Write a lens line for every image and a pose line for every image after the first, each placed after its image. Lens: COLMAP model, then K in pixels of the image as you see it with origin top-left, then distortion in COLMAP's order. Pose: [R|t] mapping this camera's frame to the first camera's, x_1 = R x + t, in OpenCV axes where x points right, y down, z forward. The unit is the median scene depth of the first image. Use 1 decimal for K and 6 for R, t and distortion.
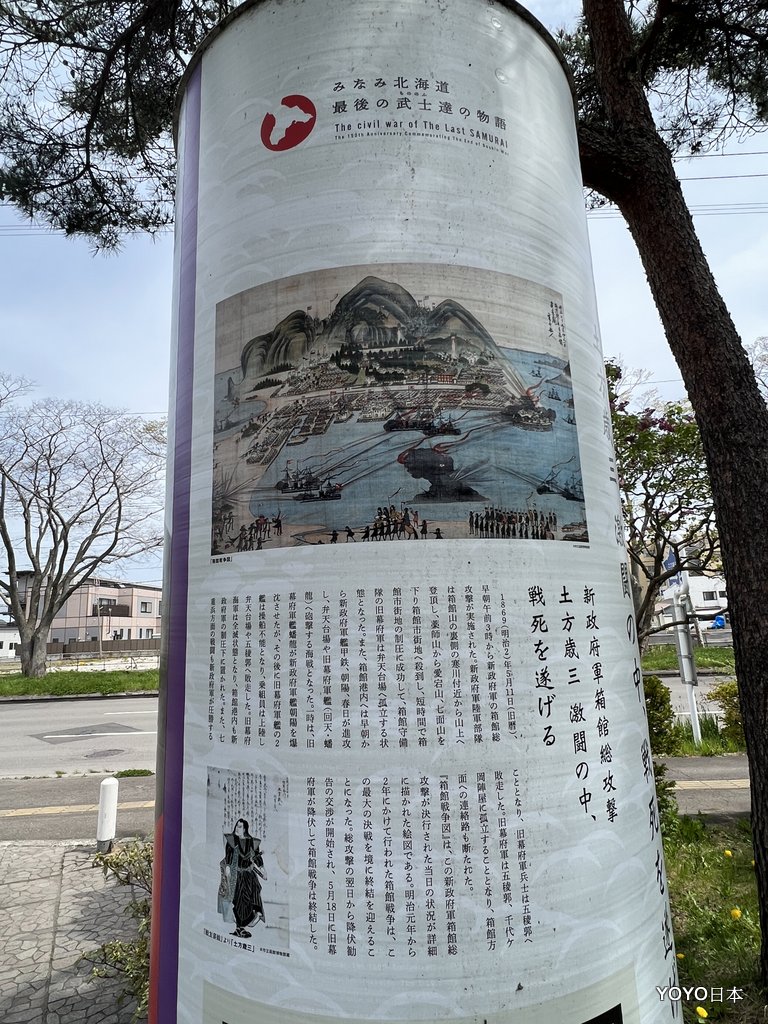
lens RADIAL K [[597.5, 0, 379.9], [0, 597.5, 500.1], [0, 0, 1]] dist [-0.000974, -0.002103]
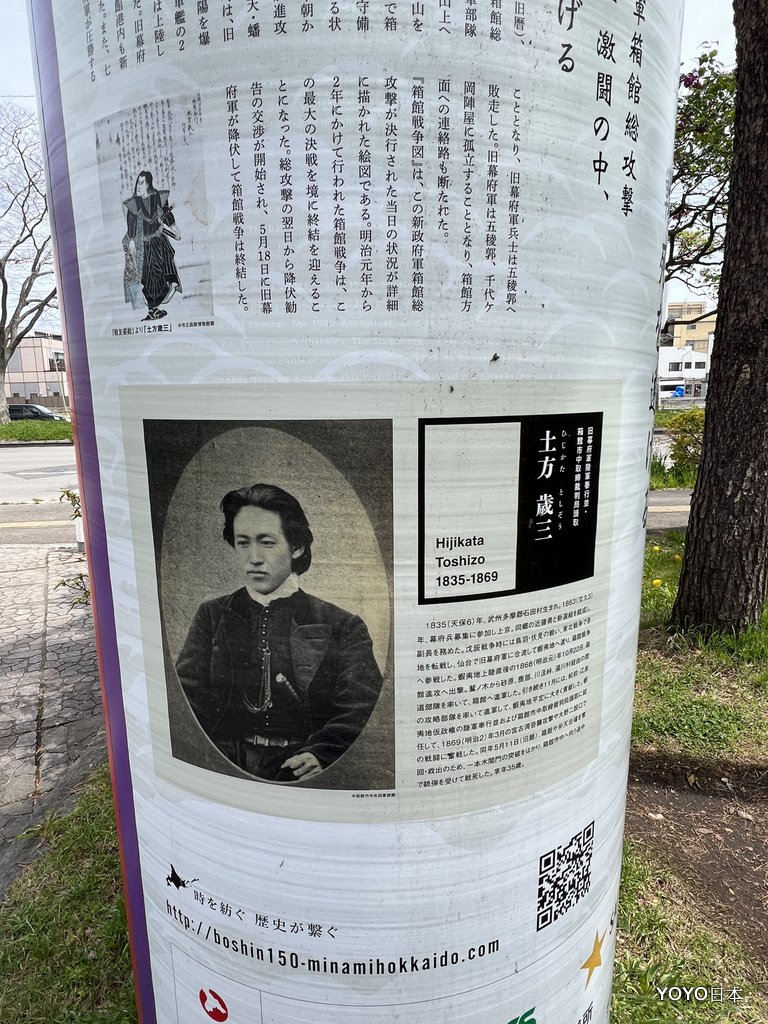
lens RADIAL K [[597.5, 0, 375.5], [0, 597.5, 504.0], [0, 0, 1]] dist [-0.000974, -0.002103]
pose [[0.998661, 0.014183, 0.049742, 0.023481], [-0.032100, 0.924015, 0.381008, 0.559367], [-0.040559, -0.382094, 0.923233, 0.130000]]
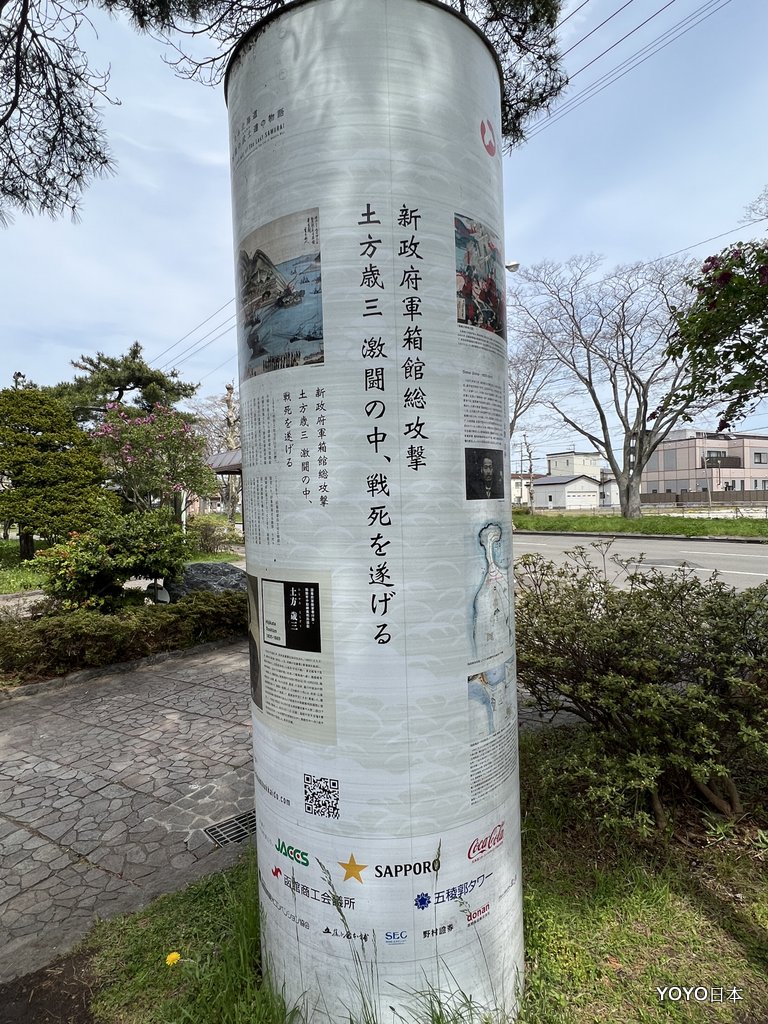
lens RADIAL K [[566.9, 0, 377.5], [0, 566.9, 510.4], [0, 0, 1]] dist [0.001096, -0.002688]
pose [[0.556003, 0.038255, -0.830300, 1.905919], [0.178230, 0.970217, 0.164052, 0.256466], [0.811847, -0.239198, 0.532625, 0.130759]]
